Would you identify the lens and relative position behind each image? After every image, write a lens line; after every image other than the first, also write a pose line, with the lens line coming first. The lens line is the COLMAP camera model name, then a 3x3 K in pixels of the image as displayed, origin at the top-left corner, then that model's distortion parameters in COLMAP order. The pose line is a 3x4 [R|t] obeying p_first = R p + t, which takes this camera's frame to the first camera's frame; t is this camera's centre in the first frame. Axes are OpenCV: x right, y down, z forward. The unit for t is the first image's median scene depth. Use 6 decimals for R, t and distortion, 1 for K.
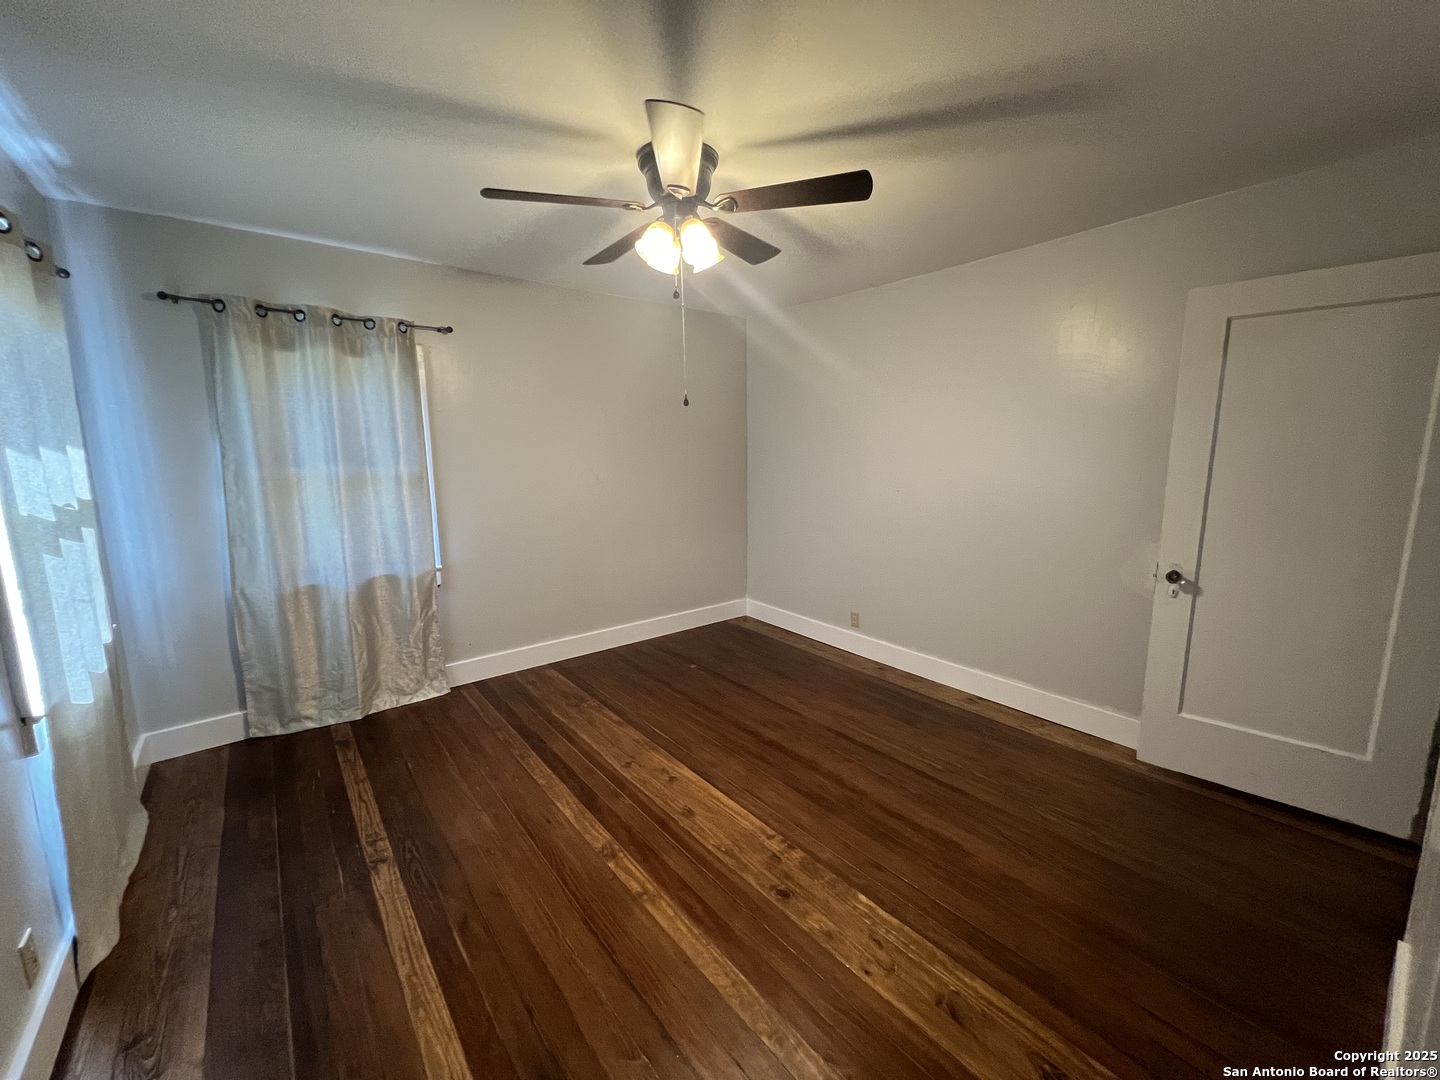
lens RADIAL K [[578.9, 0, 717.1], [0, 578.9, 537.1], [0, 0, 1]] dist [-0.000325, 0.000160]
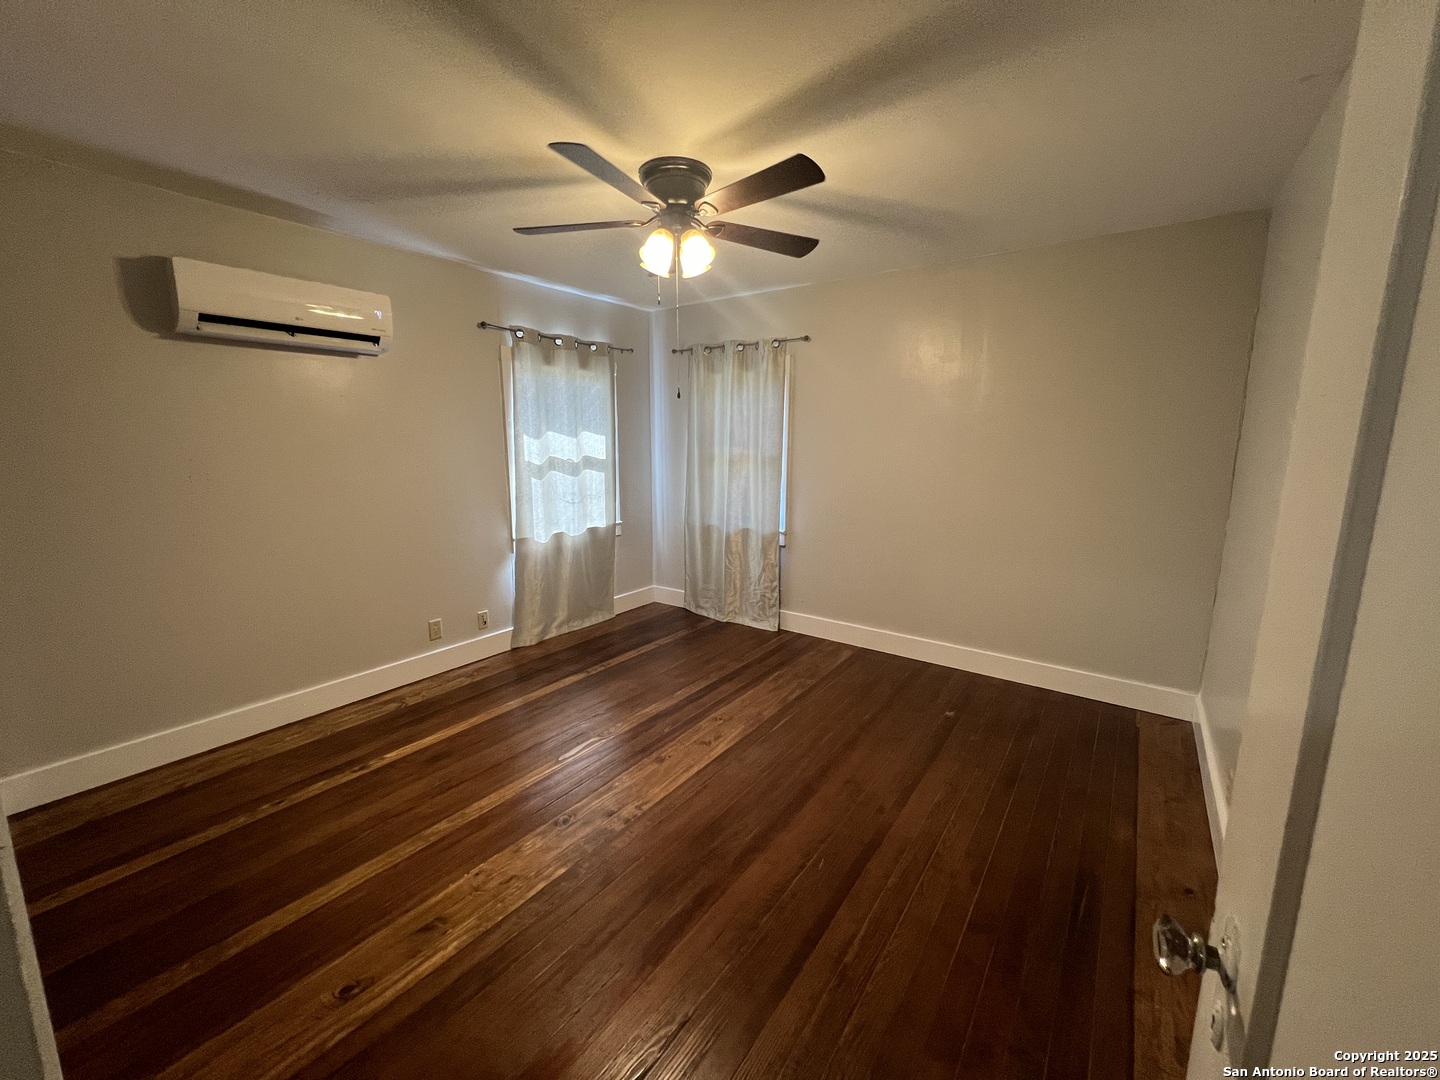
lens RADIAL K [[578.9, 0, 716.3], [0, 578.9, 536.2], [0, 0, 1]] dist [-0.000325, 0.000160]
pose [[0.263858, 0.170318, -0.949405, 0.789525], [-0.157121, 0.978730, 0.131912, -0.094599], [0.951678, 0.114366, 0.285006, 0.588639]]
